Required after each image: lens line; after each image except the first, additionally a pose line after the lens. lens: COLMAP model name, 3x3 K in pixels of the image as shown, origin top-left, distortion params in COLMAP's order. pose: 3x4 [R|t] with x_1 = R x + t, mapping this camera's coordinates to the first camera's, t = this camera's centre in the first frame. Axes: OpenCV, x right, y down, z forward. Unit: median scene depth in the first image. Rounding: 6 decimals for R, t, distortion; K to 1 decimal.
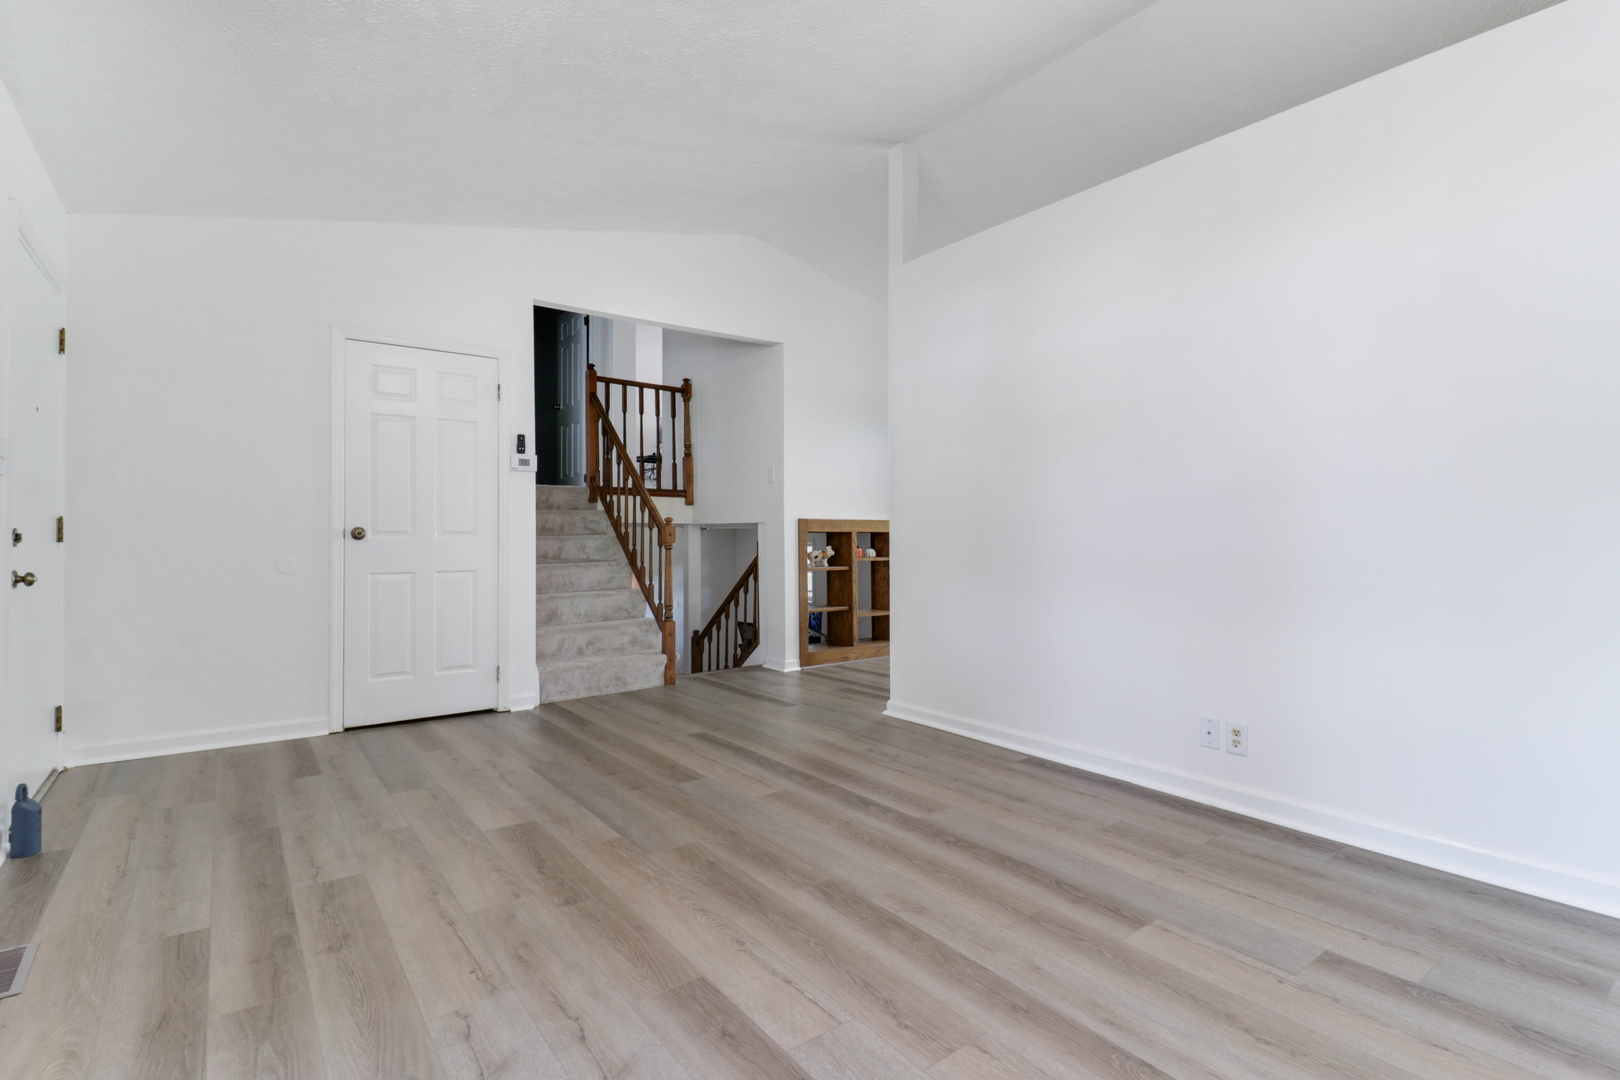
lens RADIAL K [[774.2, 0, 810.0], [0, 774.2, 540.0], [0, 0, 1]] dist [-0.000247, 0.000051]
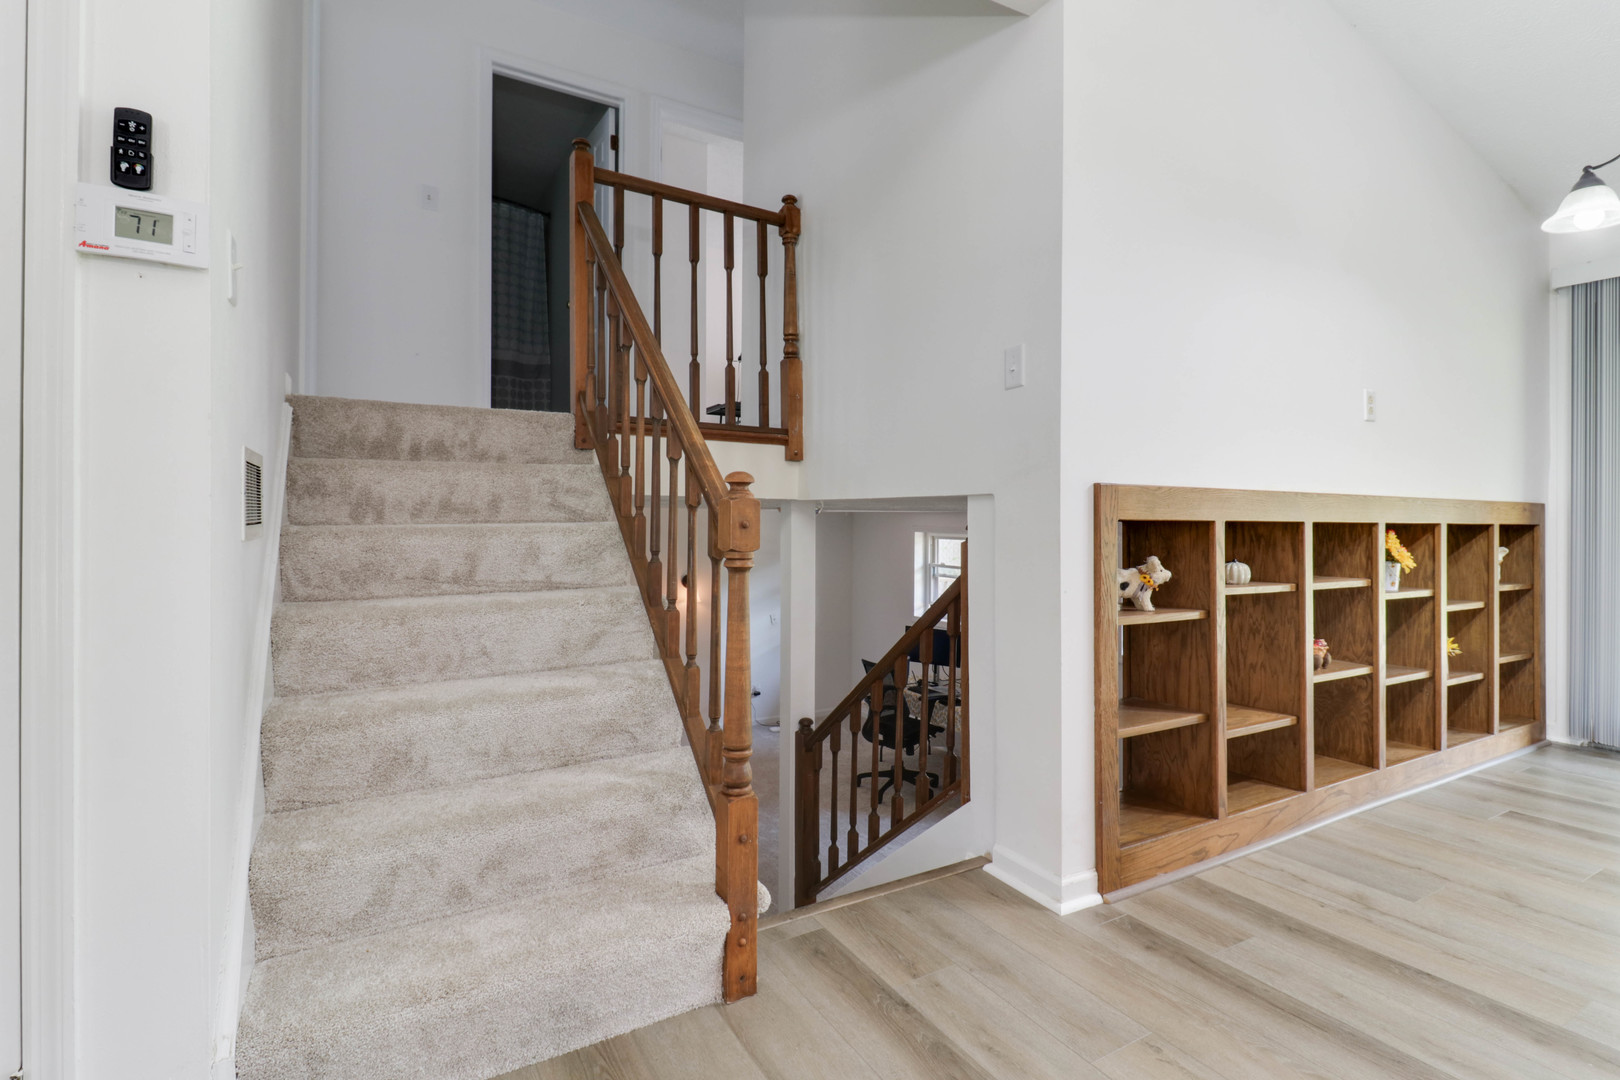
lens RADIAL K [[792.9, 0, 810.0], [0, 792.9, 540.0], [0, 0, 1]] dist [0.000777, 0.000026]
pose [[0.992535, 0.011405, -0.121427, -0.097125], [-0.008749, 0.999711, 0.022385, -0.007732], [0.121647, -0.021155, 0.992348, 0.581381]]
